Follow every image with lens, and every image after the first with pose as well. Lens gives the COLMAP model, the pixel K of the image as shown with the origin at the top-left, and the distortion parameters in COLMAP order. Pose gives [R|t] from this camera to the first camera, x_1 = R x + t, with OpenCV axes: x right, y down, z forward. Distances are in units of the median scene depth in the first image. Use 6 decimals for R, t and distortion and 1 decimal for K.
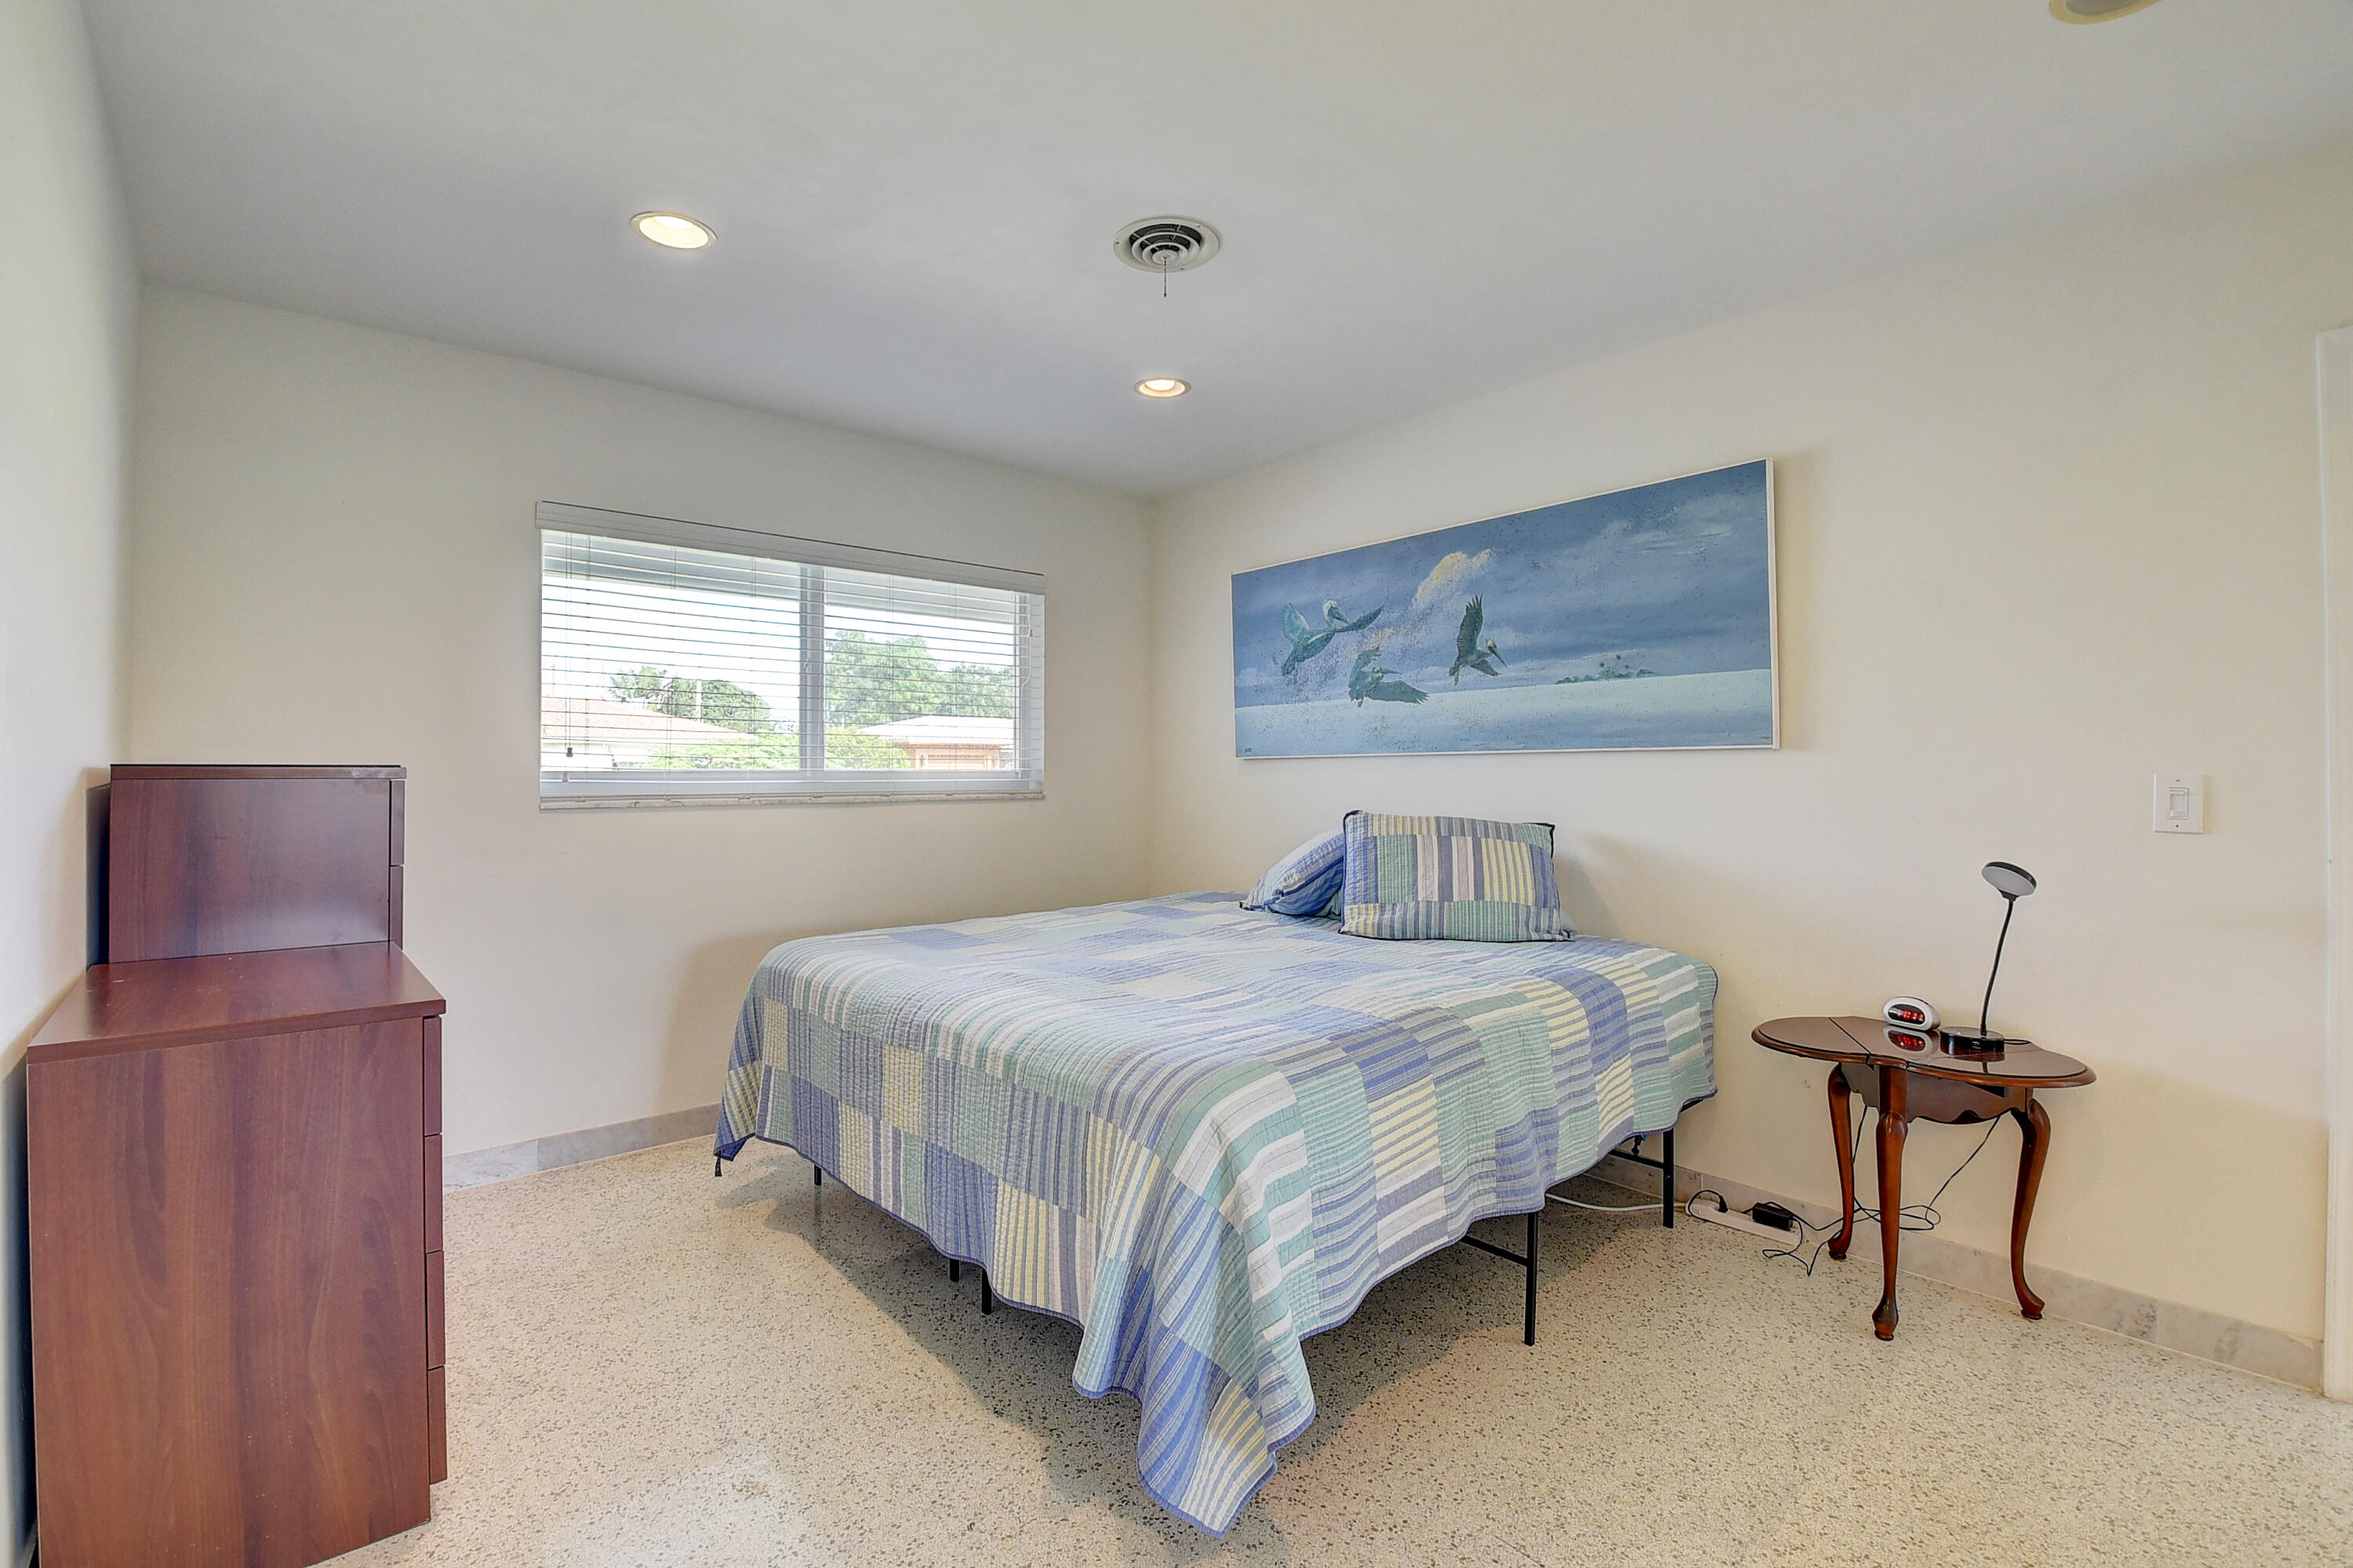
lens RADIAL K [[1043.4, 0, 1175.3], [0, 1043.4, 763.8], [0, 0, 1]] dist [0.000118, -0.013687]
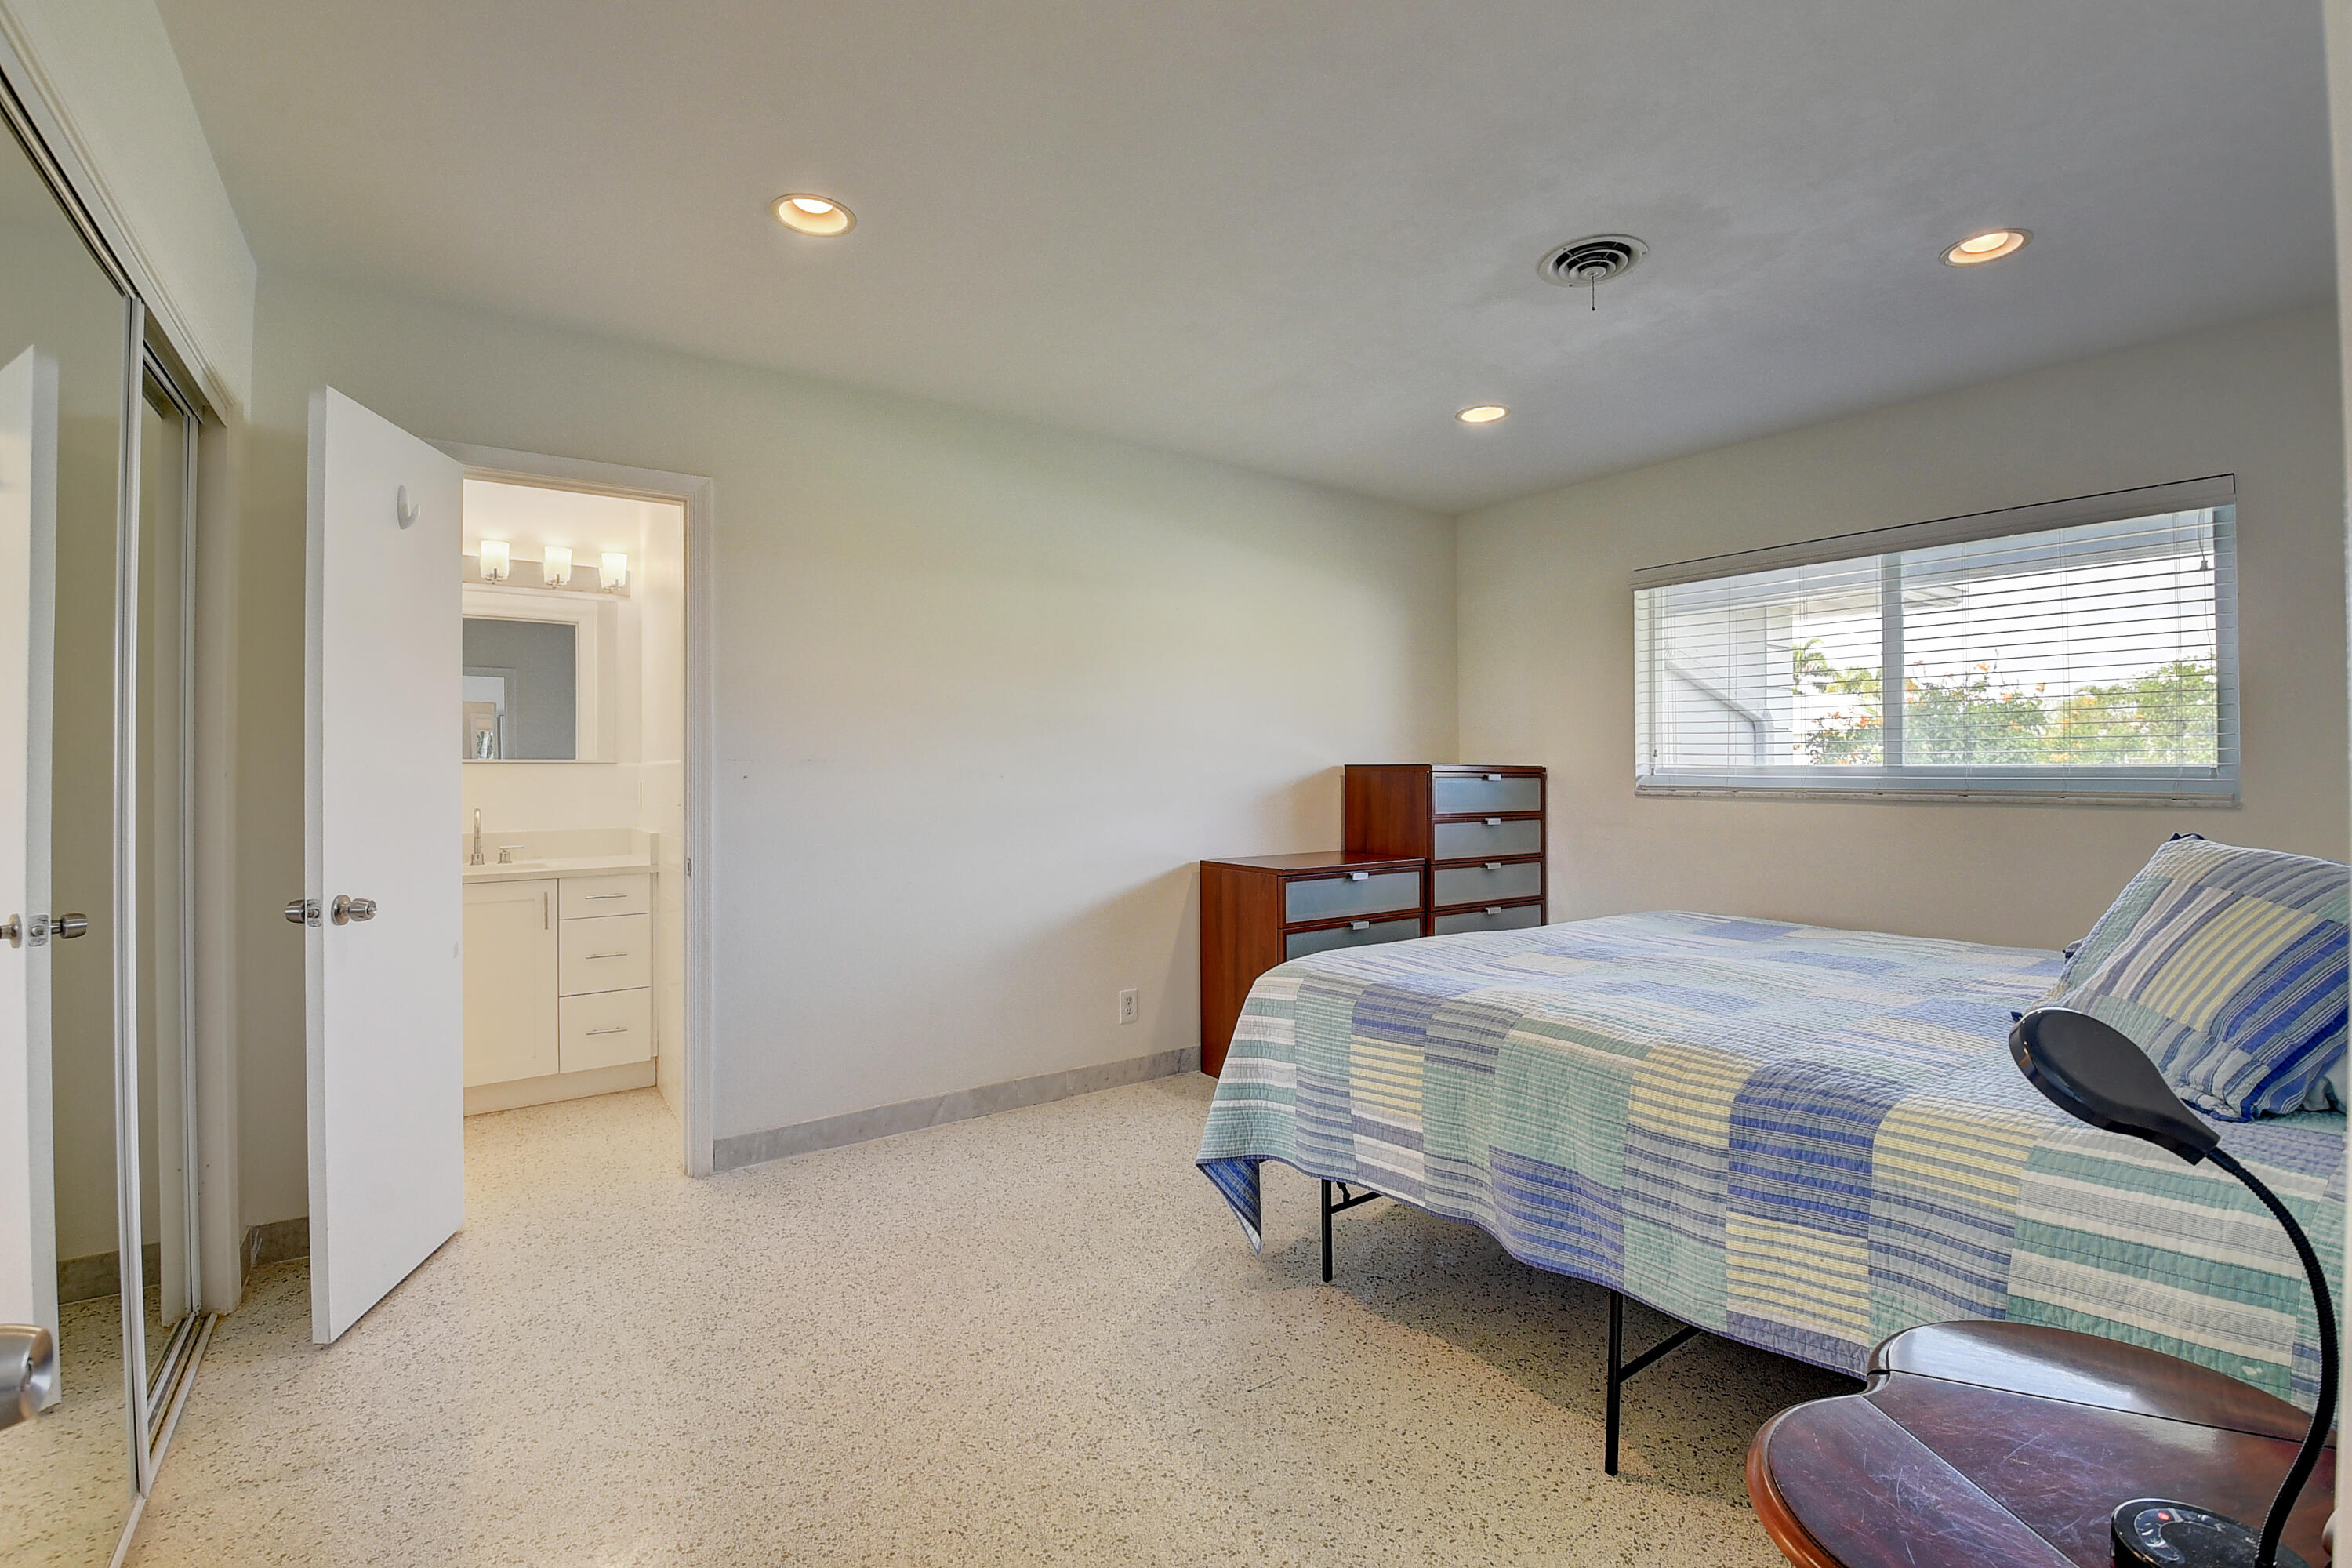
lens RADIAL K [[1037.9, 0, 1171.7], [0, 1037.9, 754.8], [0, 0, 1]] dist [0.024654, -0.030075]
pose [[-0.099038, -0.015354, -0.994965, 1.189733], [0.013335, 0.999771, -0.016755, 0.006849], [0.994994, -0.014927, -0.098811, 0.747557]]
